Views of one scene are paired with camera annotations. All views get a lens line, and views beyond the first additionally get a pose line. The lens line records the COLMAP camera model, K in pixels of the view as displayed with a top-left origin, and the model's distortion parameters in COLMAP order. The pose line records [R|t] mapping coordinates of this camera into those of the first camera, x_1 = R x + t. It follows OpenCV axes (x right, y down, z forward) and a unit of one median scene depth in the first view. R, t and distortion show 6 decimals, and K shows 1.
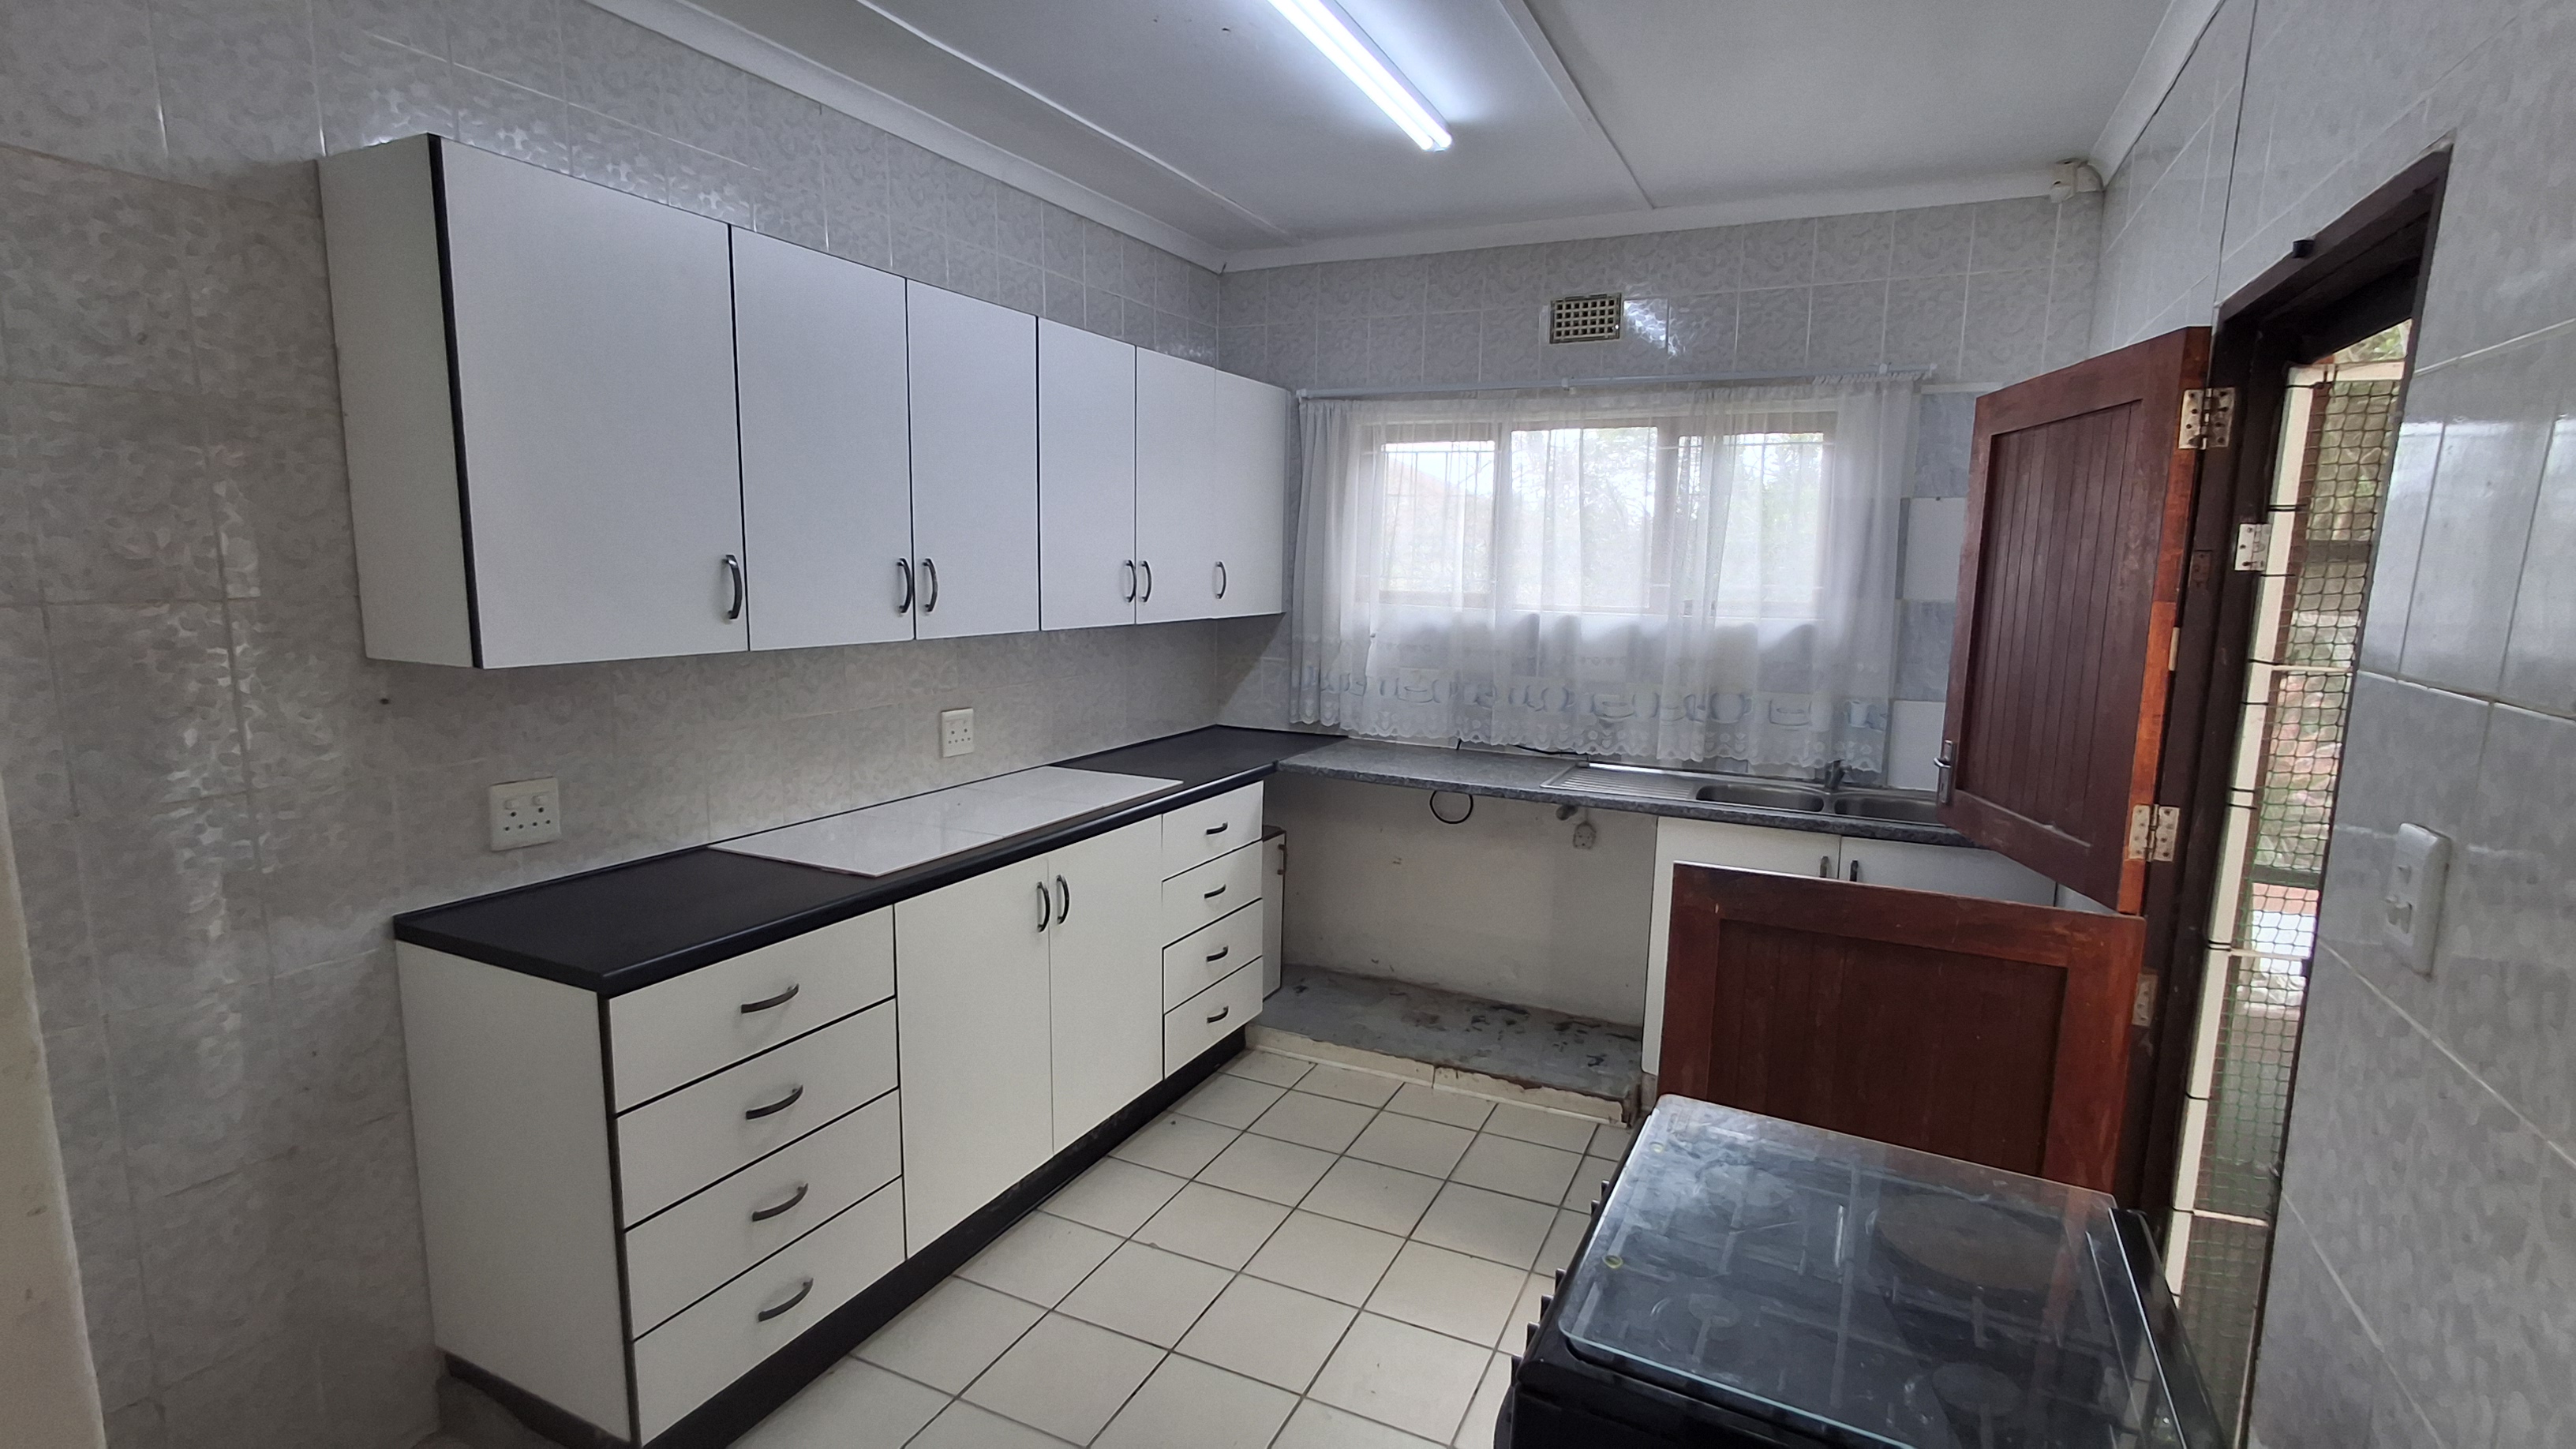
lens RADIAL K [[1200.9, 0, 1300.7], [0, 1200.9, 735.2], [0, 0, 1]] dist [0.009312, -0.007721]
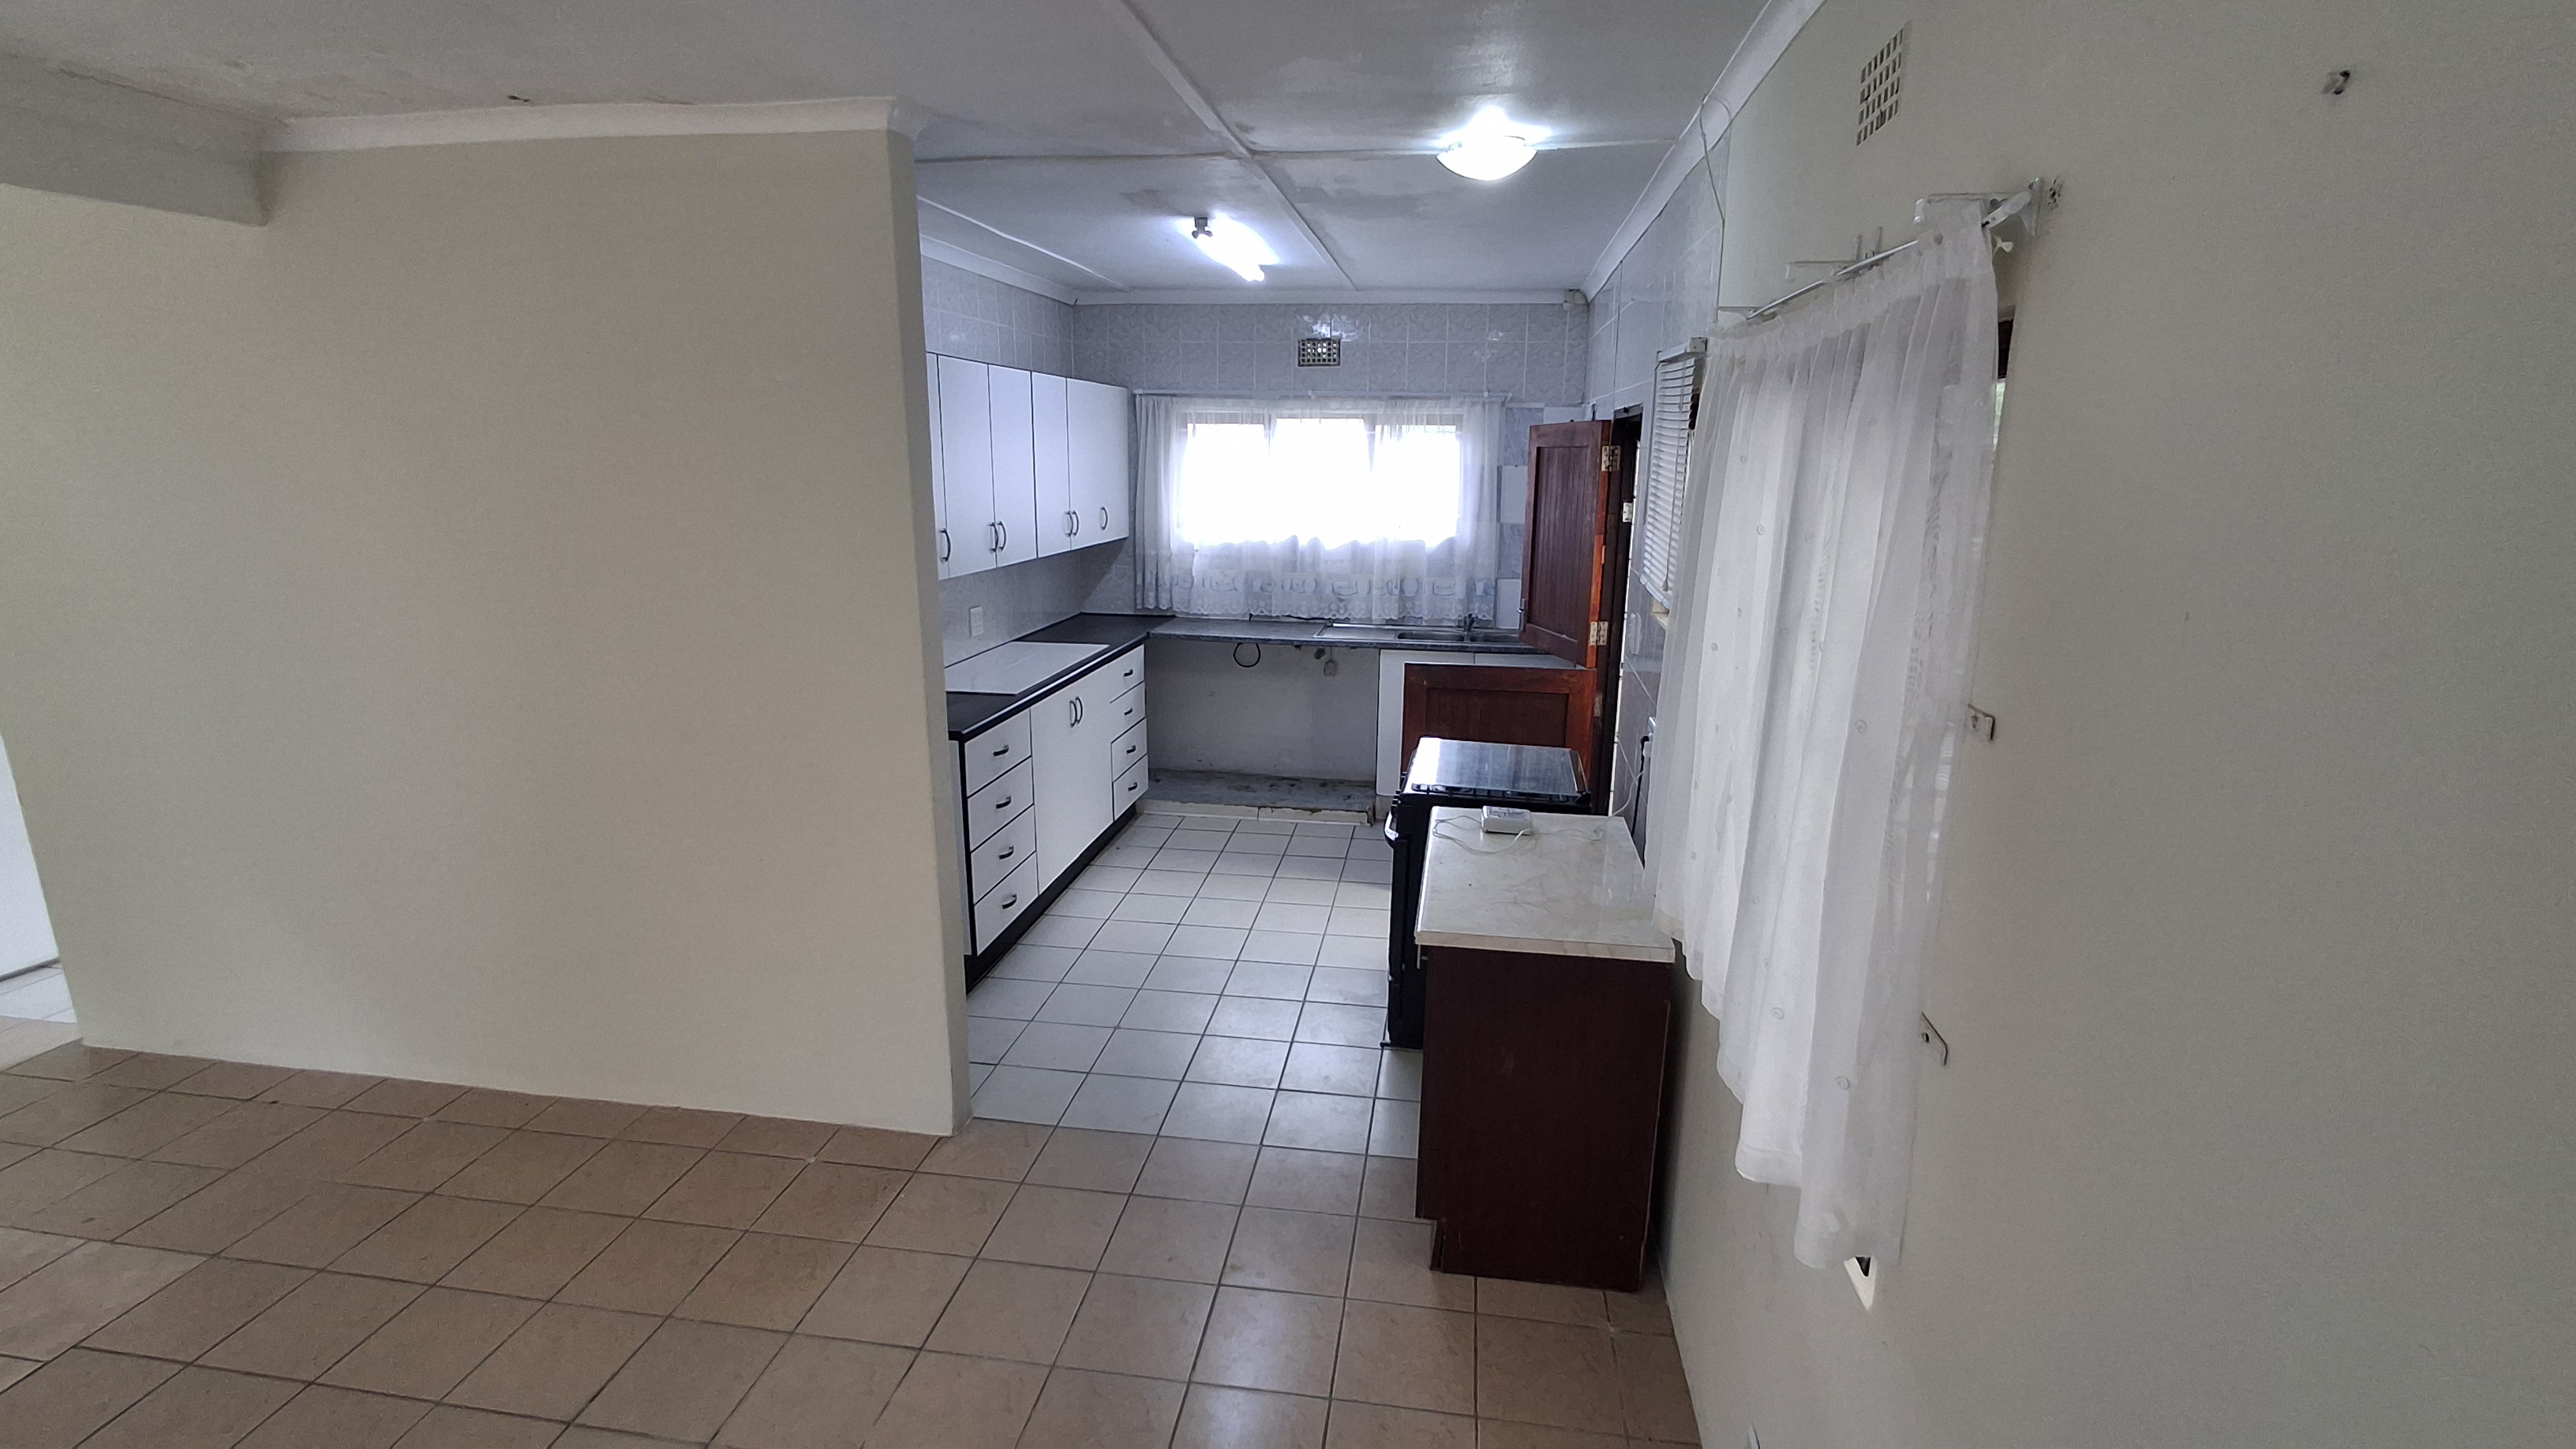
lens RADIAL K [[1200.9, 0, 1300.7], [0, 1200.9, 735.2], [0, 0, 1]] dist [0.009312, -0.007721]
pose [[0.955575, -0.076755, 0.284579, -0.304858], [0.050197, 0.993773, 0.099479, 0.009287], [-0.290442, -0.080775, 0.953477, -0.620401]]
